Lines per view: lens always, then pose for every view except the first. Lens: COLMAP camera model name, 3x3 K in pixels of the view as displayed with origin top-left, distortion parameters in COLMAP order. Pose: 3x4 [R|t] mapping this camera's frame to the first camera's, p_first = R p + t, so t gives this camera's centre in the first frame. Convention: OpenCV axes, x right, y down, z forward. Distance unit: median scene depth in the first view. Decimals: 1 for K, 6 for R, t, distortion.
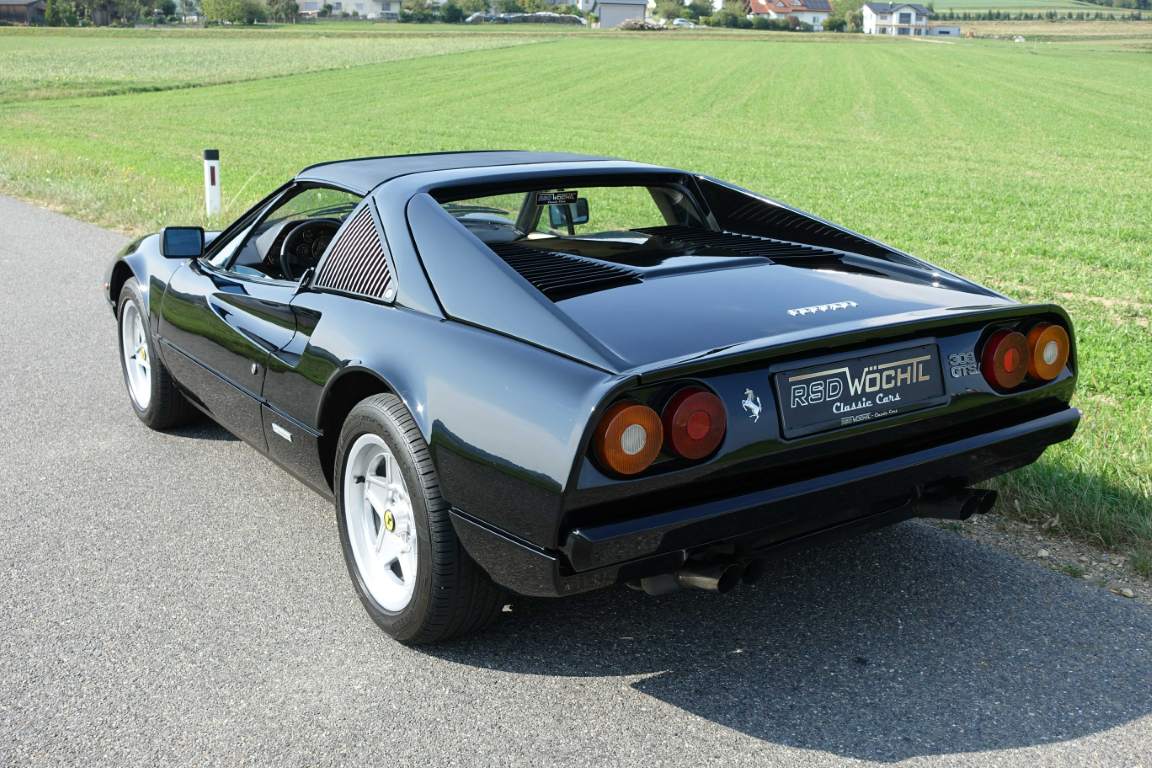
lens RADIAL K [[1199.1, 0, 575.1], [0, 1199.1, 384.4], [0, 0, 1]] dist [0.019413, 0.009020]
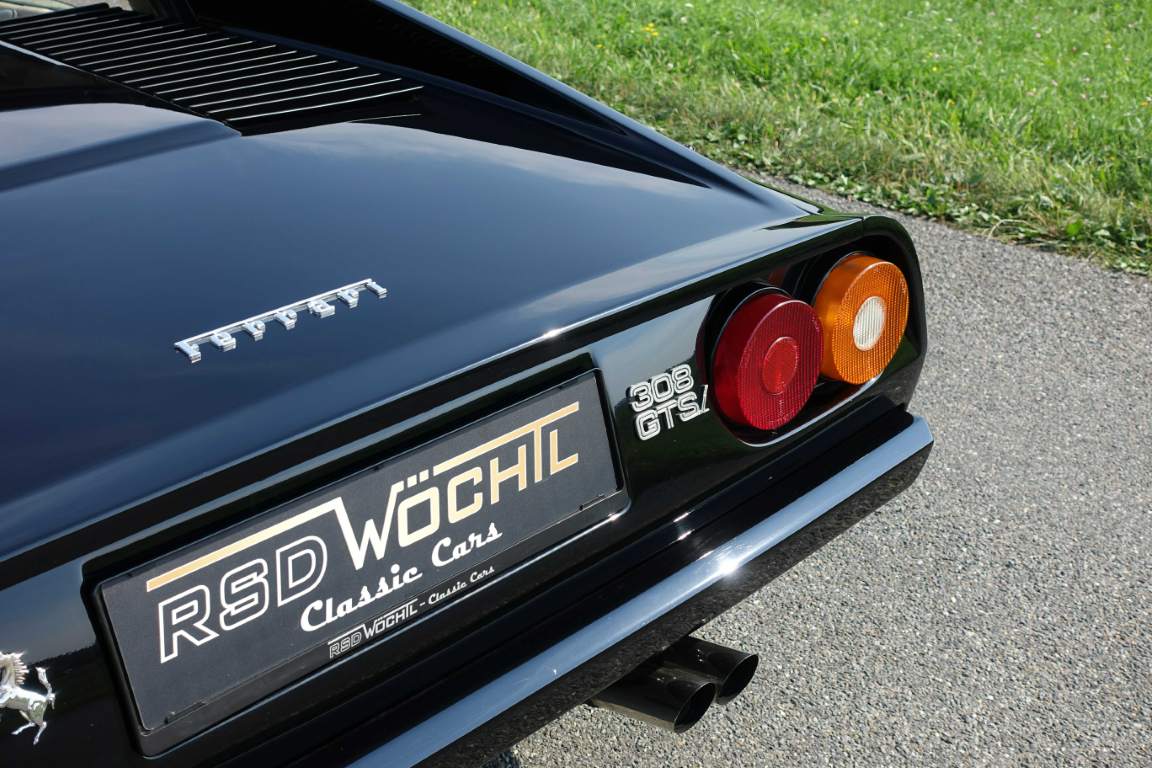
lens RADIAL K [[1531.9, 0, 576.3], [0, 1531.9, 382.4], [0, 0, 1]] dist [0.007426, 0.000098]
pose [[0.982965, -0.086934, 0.161935, 0.222485], [0.054067, 0.978852, 0.197294, -0.135918], [-0.175662, -0.185177, 0.966877, 0.532812]]
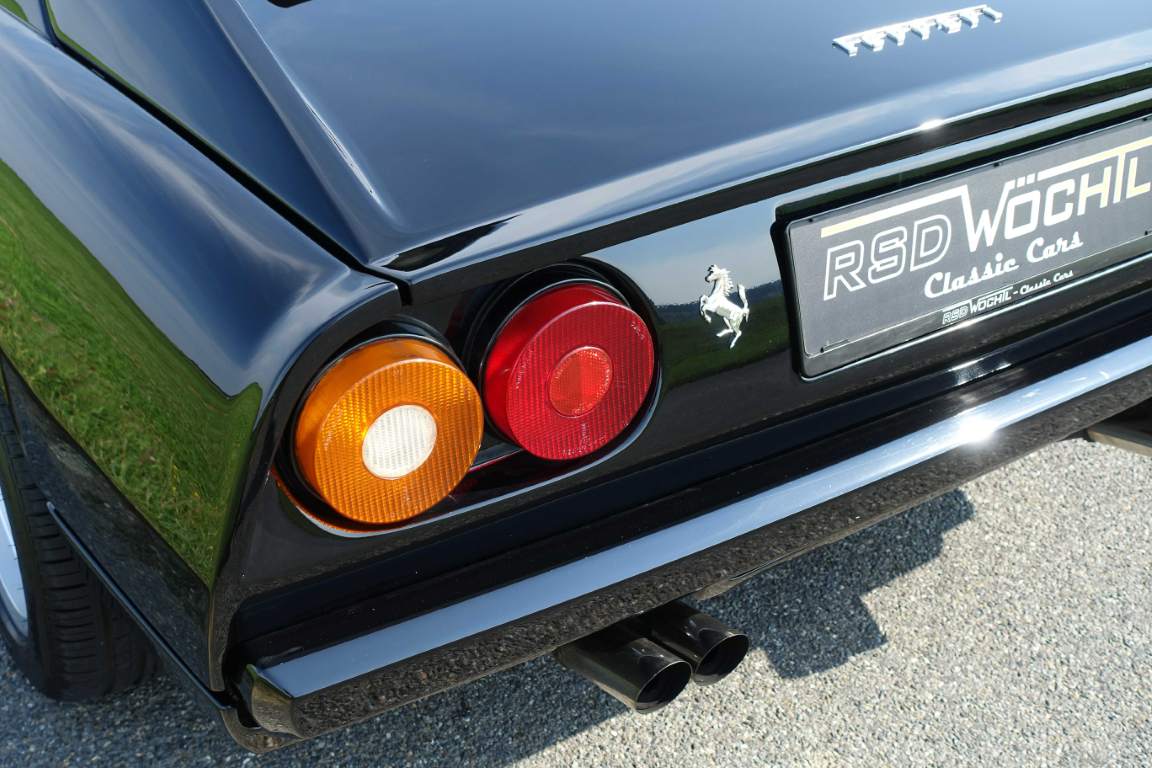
lens RADIAL K [[1532.0, 0, 573.7], [0, 1532.0, 384.0], [0, 0, 1]] dist [0.007941, -0.088596]
pose [[0.999908, 0.004091, -0.012970, 0.095563], [-0.000359, 0.961301, 0.275501, -0.094013], [0.013595, -0.275471, 0.961213, 0.457567]]
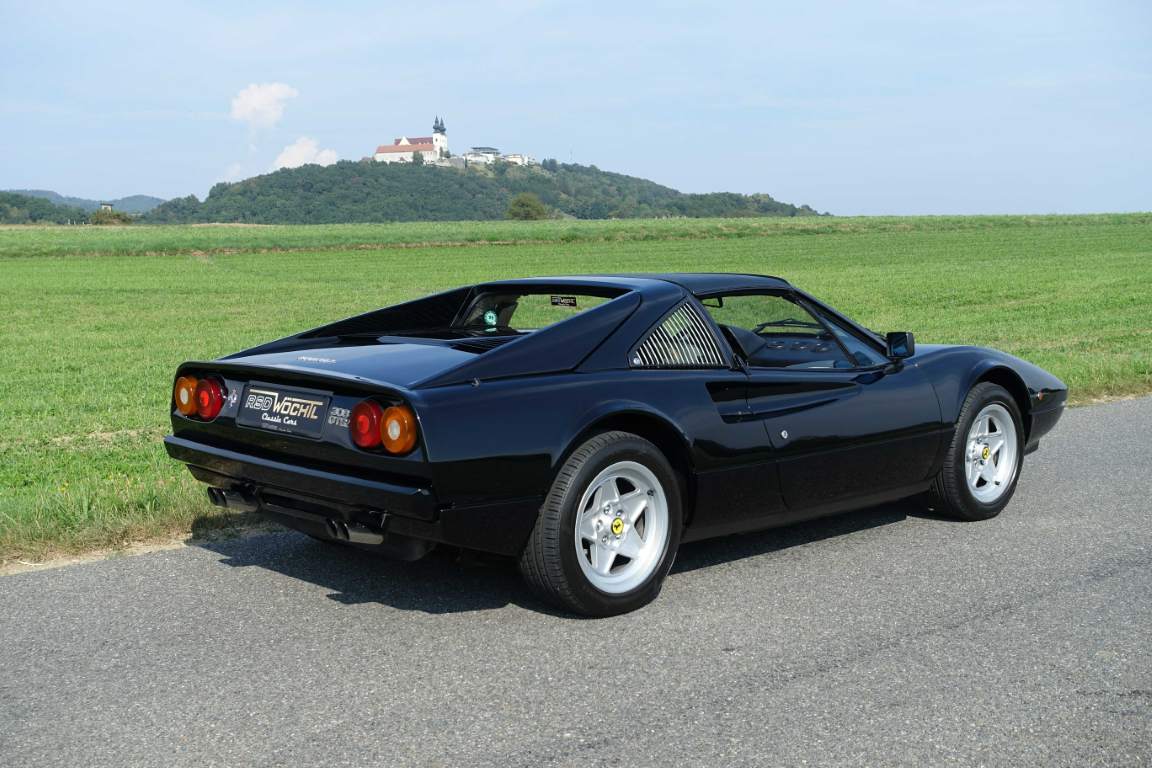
lens RADIAL K [[1448.6, 0, 575.8], [0, 1448.6, 396.5], [0, 0, 1]] dist [0.022239, 0.031227]
pose [[0.164550, 0.113675, -0.979796, 2.065360], [-0.244258, 0.967094, 0.071180, -0.230798], [0.955647, 0.227610, 0.186902, 1.005774]]
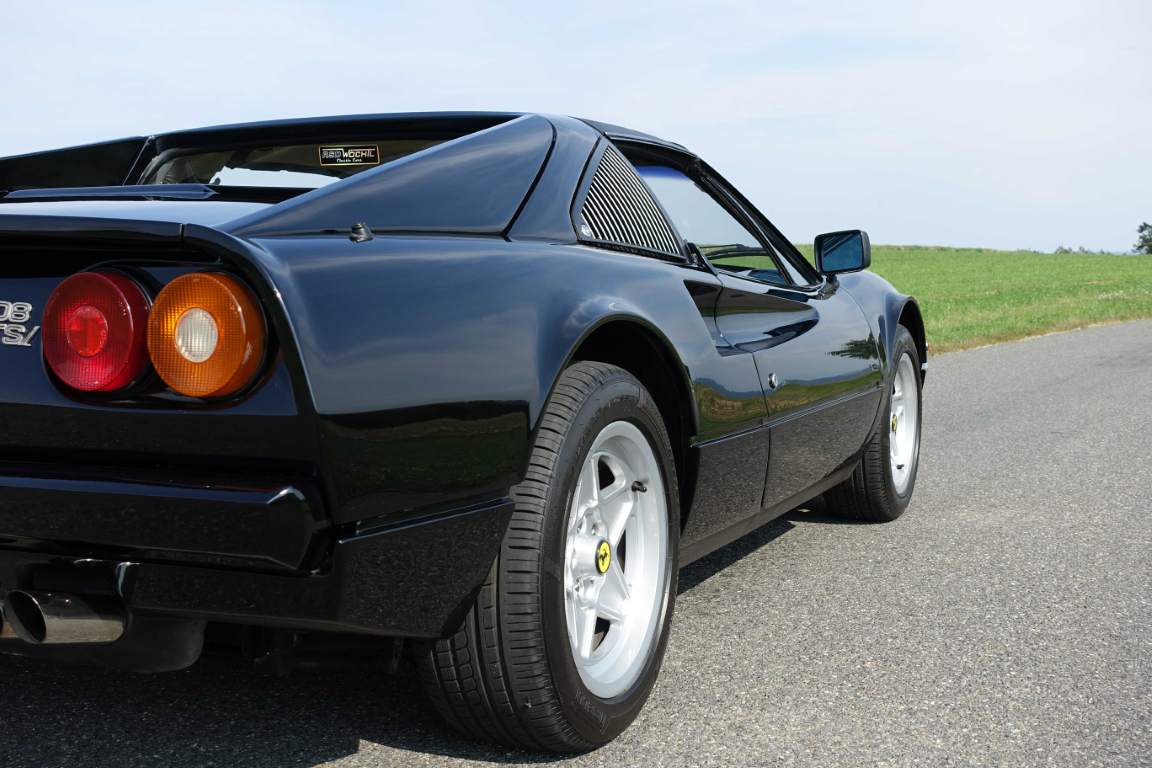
lens RADIAL K [[1429.5, 0, 596.6], [0, 1429.5, 384.6], [0, 0, 1]] dist [0.008769, -0.000334]
pose [[0.538121, 0.069192, -0.840023, 1.043358], [-0.214472, 0.975061, -0.057077, -0.011053], [0.815124, 0.210876, 0.539540, 0.939977]]
